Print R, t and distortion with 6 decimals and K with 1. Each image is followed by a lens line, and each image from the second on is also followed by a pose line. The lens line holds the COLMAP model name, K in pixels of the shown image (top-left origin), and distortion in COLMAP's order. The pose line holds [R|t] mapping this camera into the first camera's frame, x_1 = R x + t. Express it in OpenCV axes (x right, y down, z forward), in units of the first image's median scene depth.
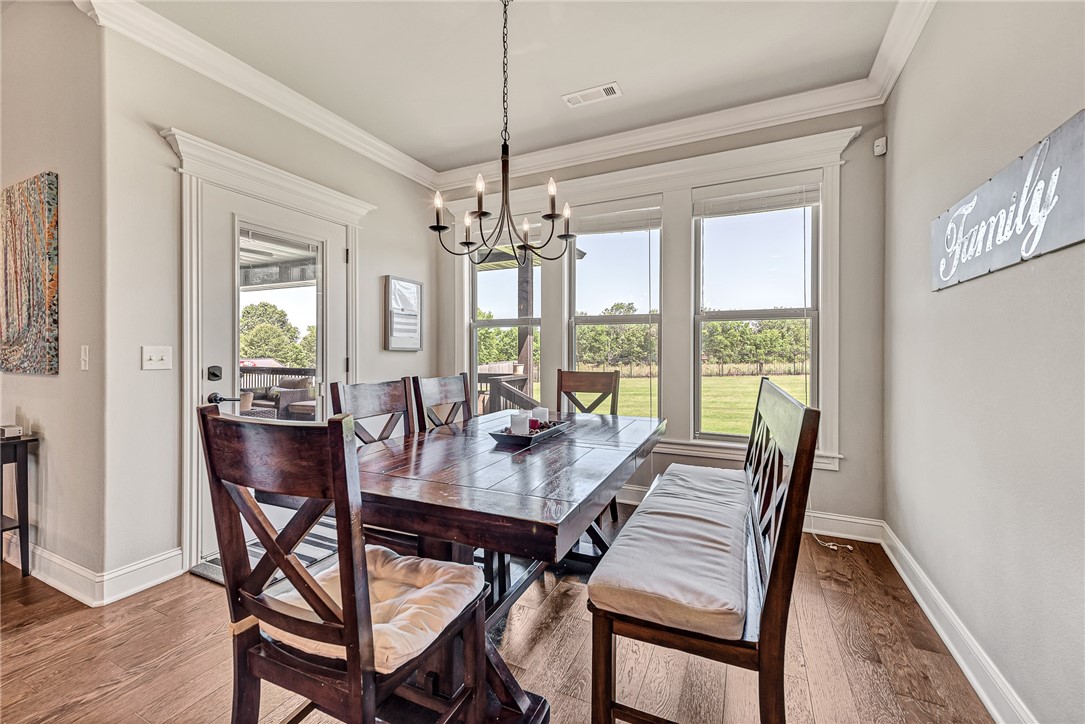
lens RADIAL K [[433.6, 0, 542.1], [0, 433.6, 355.5], [0, 0, 1]] dist [0.013830, -0.005390]
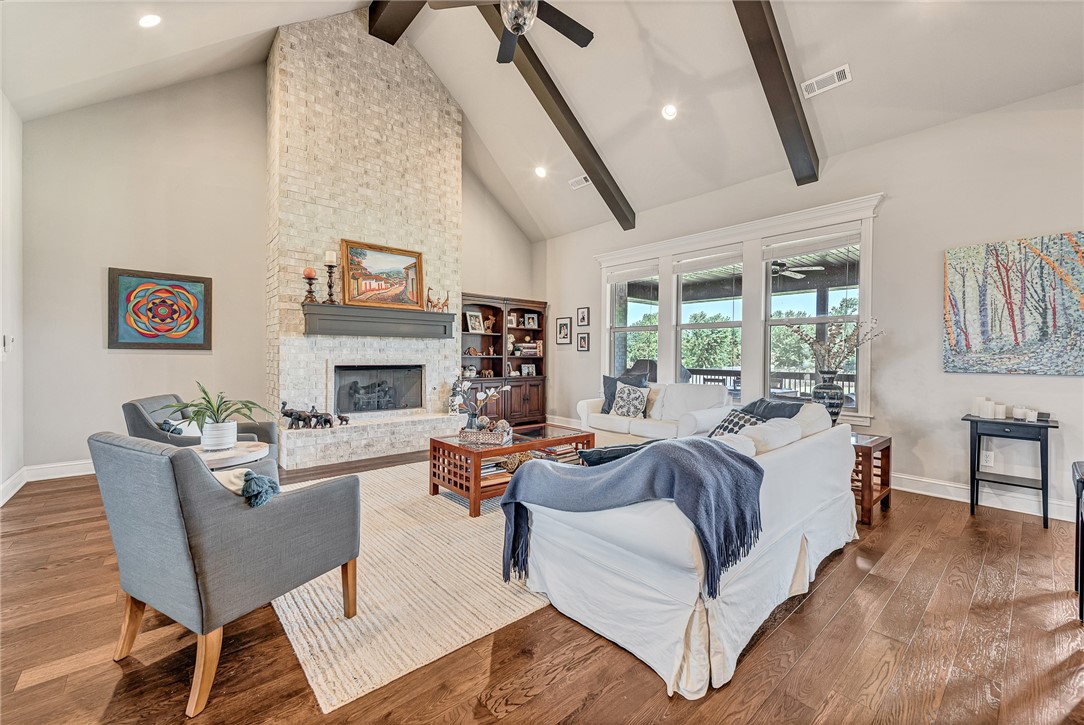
lens RADIAL K [[433.2, 0, 545.8], [0, 433.2, 359.9], [0, 0, 1]] dist [0.013830, -0.005390]
pose [[0.923609, 0.007476, -0.383263, -1.269054], [-0.007490, 0.999971, 0.001455, 0.002076], [0.383263, 0.001527, 0.923638, -0.550046]]
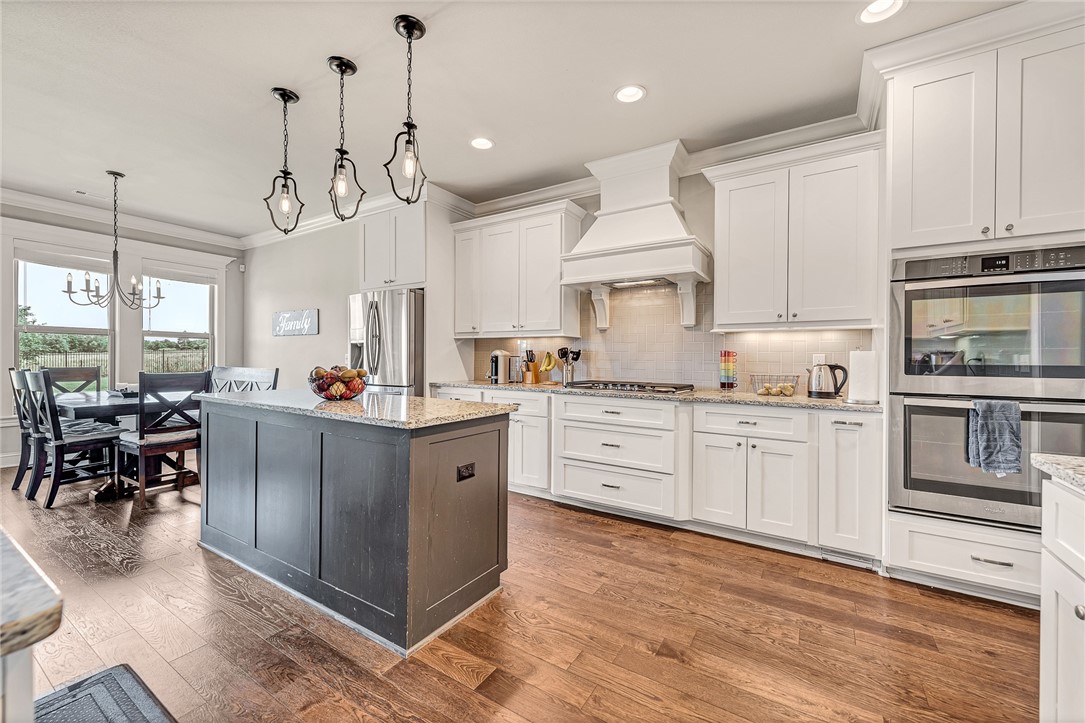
lens RADIAL K [[433.6, 0, 546.3], [0, 433.6, 361.6], [0, 0, 1]] dist [0.013830, -0.005390]
pose [[0.110591, -0.009744, 0.993818, -0.973330], [0.002688, 0.999951, 0.009505, 0.005418], [-0.993862, 0.001620, 0.110612, -0.621653]]
